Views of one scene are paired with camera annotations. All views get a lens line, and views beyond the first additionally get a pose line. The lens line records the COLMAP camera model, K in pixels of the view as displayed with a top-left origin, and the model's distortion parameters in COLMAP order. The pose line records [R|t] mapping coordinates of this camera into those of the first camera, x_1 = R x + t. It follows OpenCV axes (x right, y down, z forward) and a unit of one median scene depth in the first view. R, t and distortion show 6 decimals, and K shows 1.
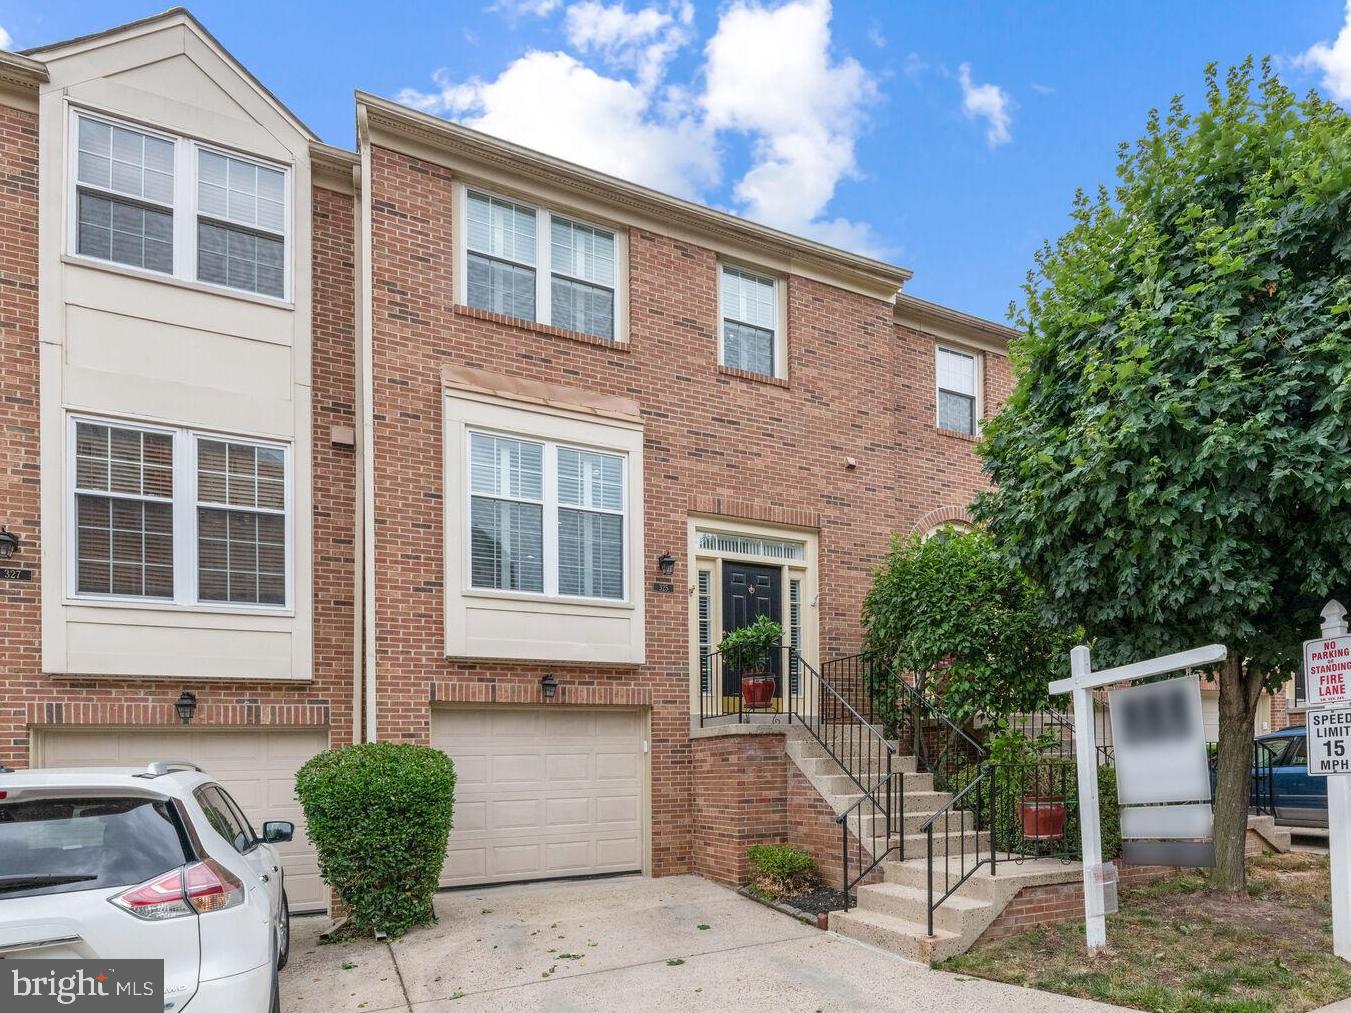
lens RADIAL K [[765.1, 0, 675.5], [0, 765.1, 514.9], [0, 0, 1]] dist [-0.001199, -0.000091]
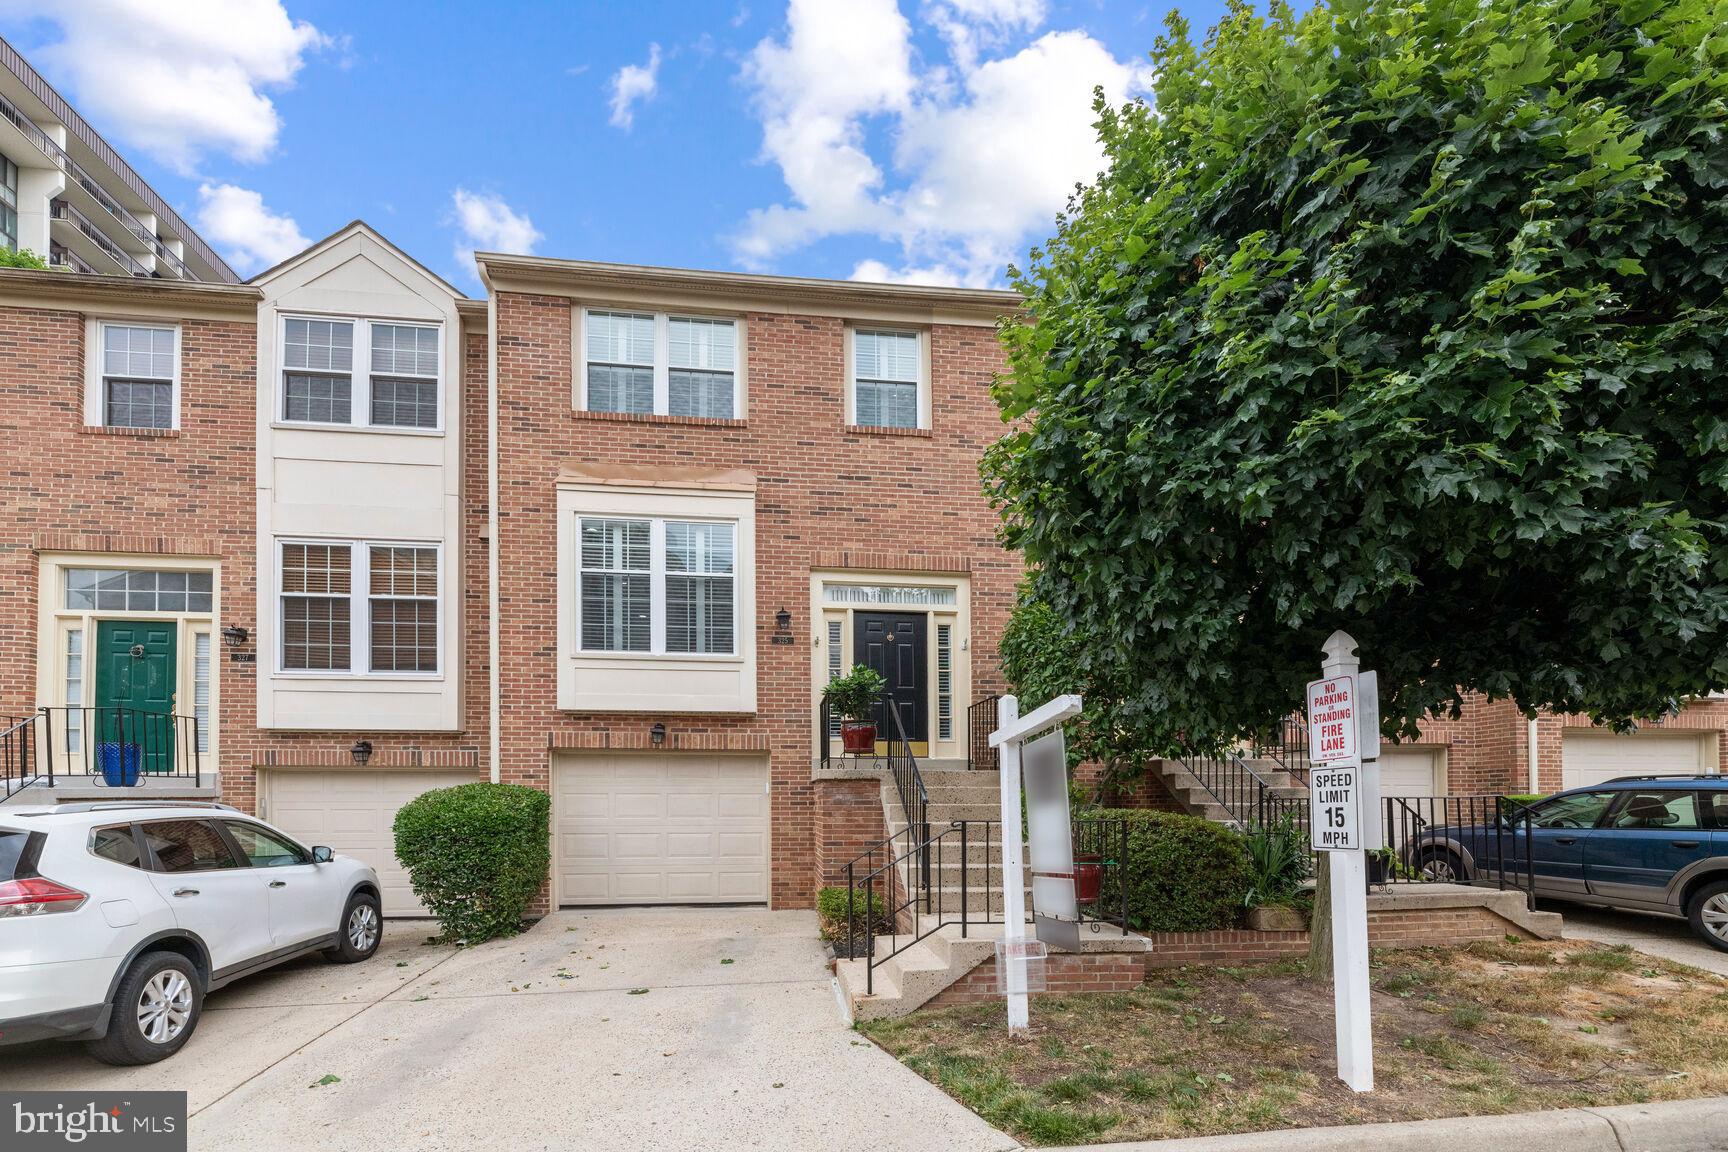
lens RADIAL K [[706.5, 0, 862.6], [0, 706.5, 562.9], [0, 0, 1]] dist [0.001339, -0.001999]
pose [[0.944733, -0.078576, -0.318285, 0.489833], [0.078935, 0.996810, -0.011791, 0.007813], [0.318196, -0.013985, 0.947922, 0.110434]]
